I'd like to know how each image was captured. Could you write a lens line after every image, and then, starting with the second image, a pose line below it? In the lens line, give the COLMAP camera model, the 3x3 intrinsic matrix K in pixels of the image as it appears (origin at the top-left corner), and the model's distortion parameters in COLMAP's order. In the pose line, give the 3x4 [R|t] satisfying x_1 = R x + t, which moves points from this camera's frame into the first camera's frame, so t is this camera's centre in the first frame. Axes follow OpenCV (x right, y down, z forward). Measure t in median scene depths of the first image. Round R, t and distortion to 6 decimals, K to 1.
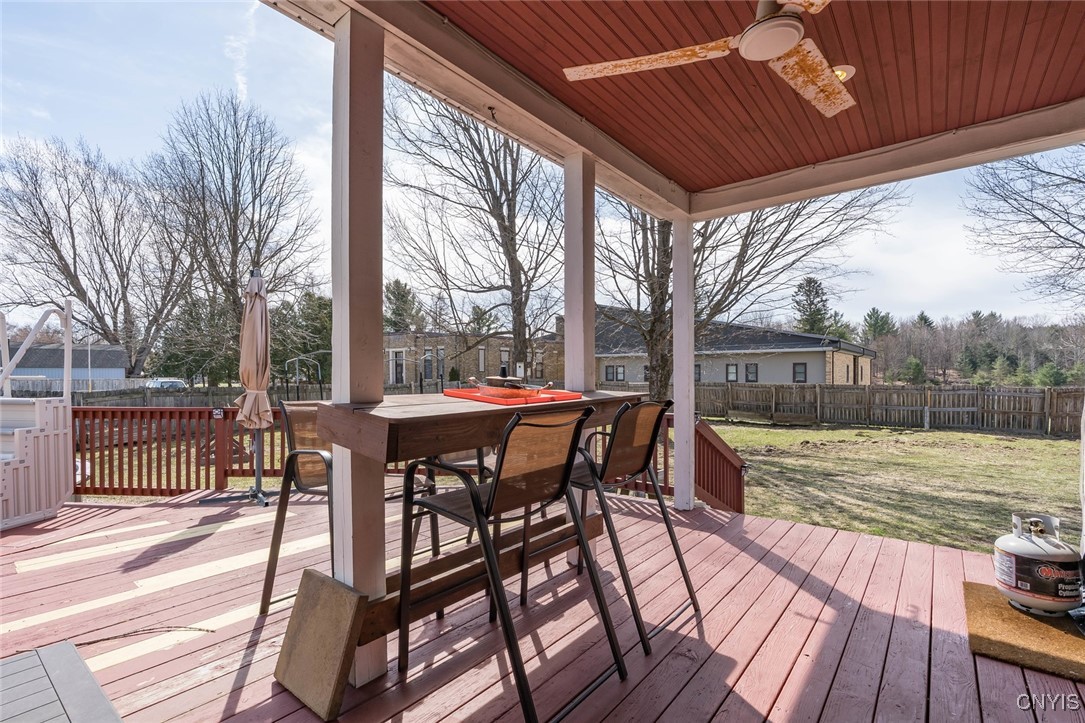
lens RADIAL K [[490.0, 0, 544.9], [0, 490.0, 361.9], [0, 0, 1]] dist [-0.000124, 0.000283]
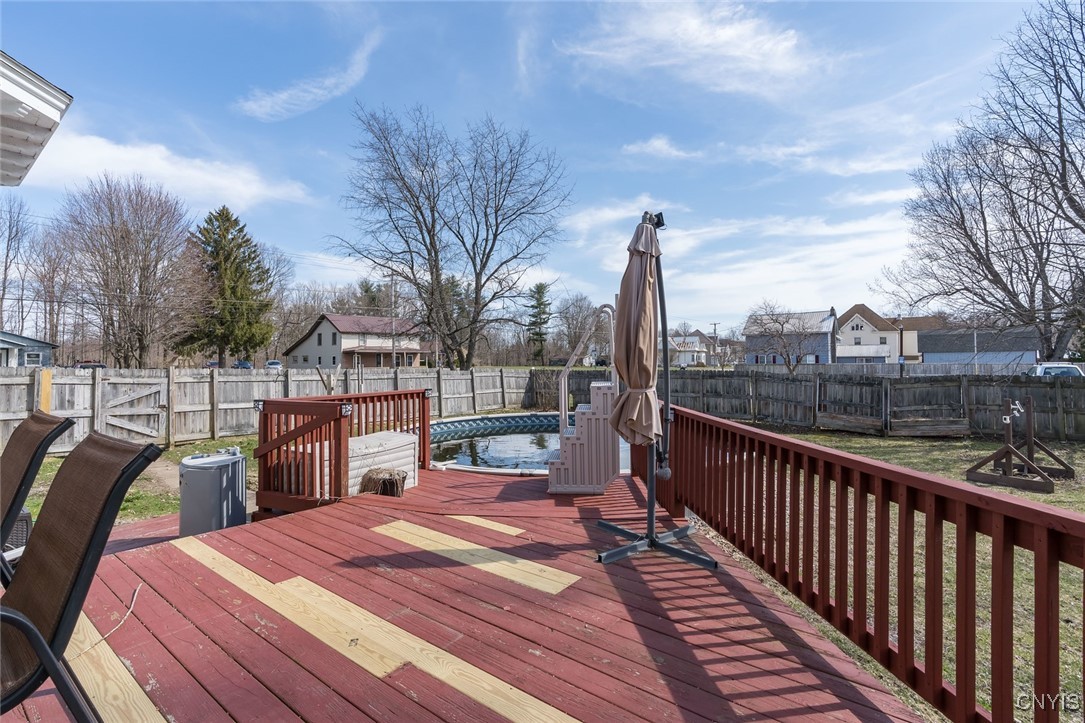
lens RADIAL K [[490.0, 0, 544.9], [0, 490.0, 361.9], [0, 0, 1]] dist [-0.000124, 0.000283]
pose [[0.025222, 0.001727, -0.999680, 0.023284], [0.033142, 0.999447, 0.002563, 0.002883], [0.999132, -0.033196, 0.025151, 0.192587]]
